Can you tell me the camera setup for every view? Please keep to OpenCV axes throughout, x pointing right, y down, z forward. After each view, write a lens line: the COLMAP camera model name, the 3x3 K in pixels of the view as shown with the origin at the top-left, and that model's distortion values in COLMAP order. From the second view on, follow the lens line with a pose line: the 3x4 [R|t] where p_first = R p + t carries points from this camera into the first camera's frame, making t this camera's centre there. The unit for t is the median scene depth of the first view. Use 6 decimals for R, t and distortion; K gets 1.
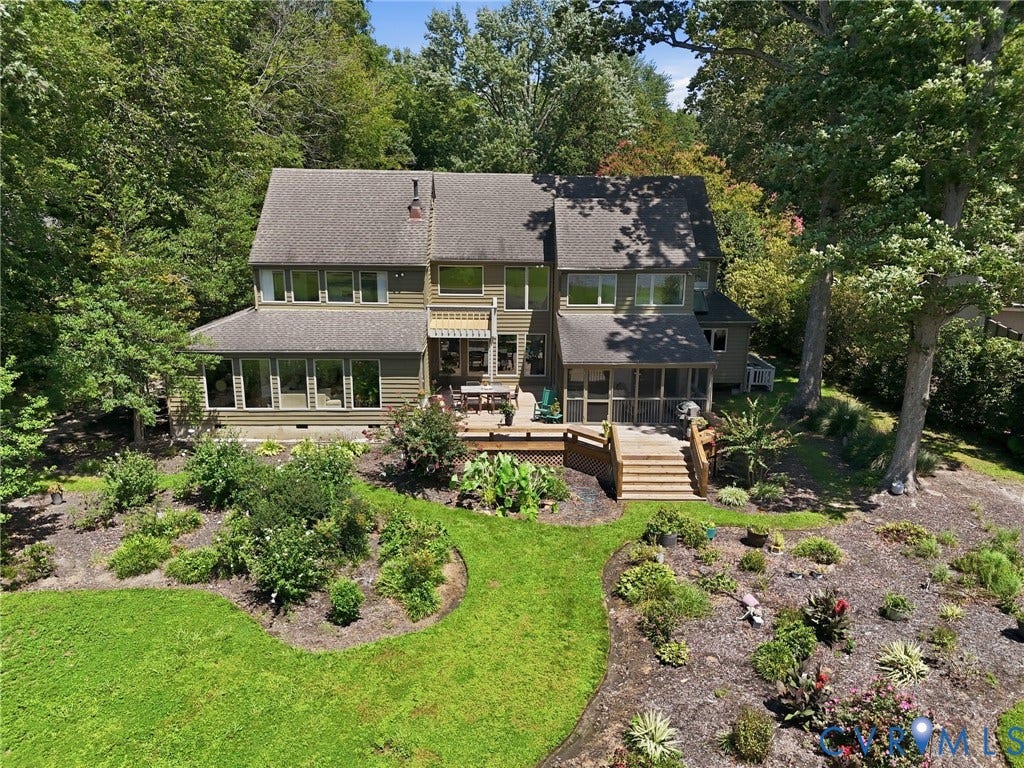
lens RADIAL K [[753.3, 0, 512.0], [0, 753.3, 384.0], [0, 0, 1]] dist [0.026227, -0.005689]
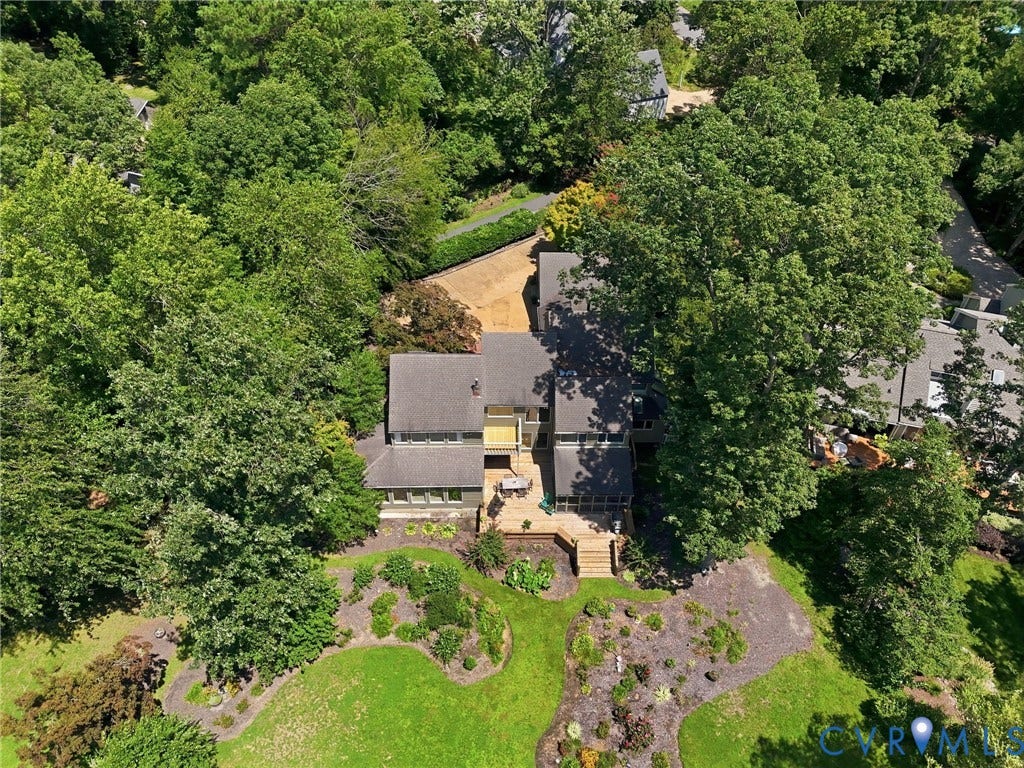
lens RADIAL K [[747.1, 0, 512.0], [0, 747.1, 384.0], [0, 0, 1]] dist [0.061852, -0.057933]
pose [[0.999893, 0.014234, 0.003482, -0.063397], [-0.014183, 0.880344, 0.474124, -1.312882], [0.003684, -0.474123, 0.880451, -0.642929]]
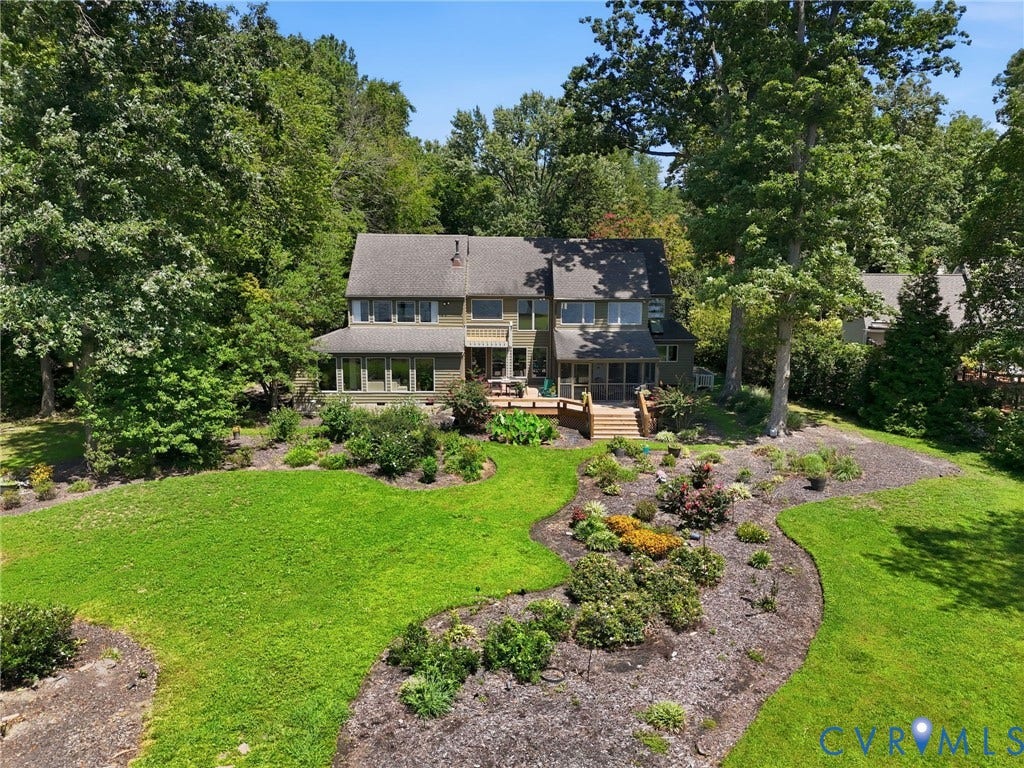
lens RADIAL K [[747.1, 0, 512.0], [0, 747.1, 384.0], [0, 0, 1]] dist [0.061852, -0.057933]
pose [[0.999891, -0.001945, -0.014649, -0.000084], [0.000638, 0.996055, -0.088737, 0.166275], [0.014764, 0.088718, 0.995947, -0.517636]]
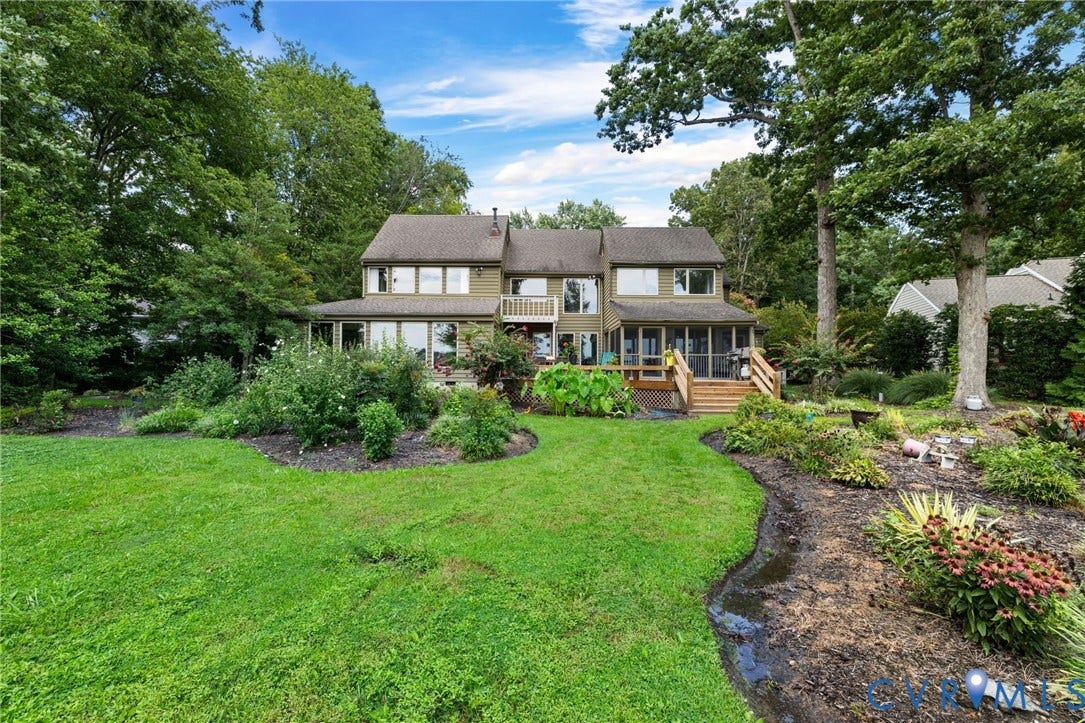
lens RADIAL K [[470.7, 0, 541.5], [0, 470.7, 357.2], [0, 0, 1]] dist [-0.000312, -0.000414]
pose [[0.999538, -0.004195, -0.030106, -0.030816], [-0.004150, 0.962324, -0.271872, 0.234516], [0.030112, 0.271871, 0.961862, 0.363549]]
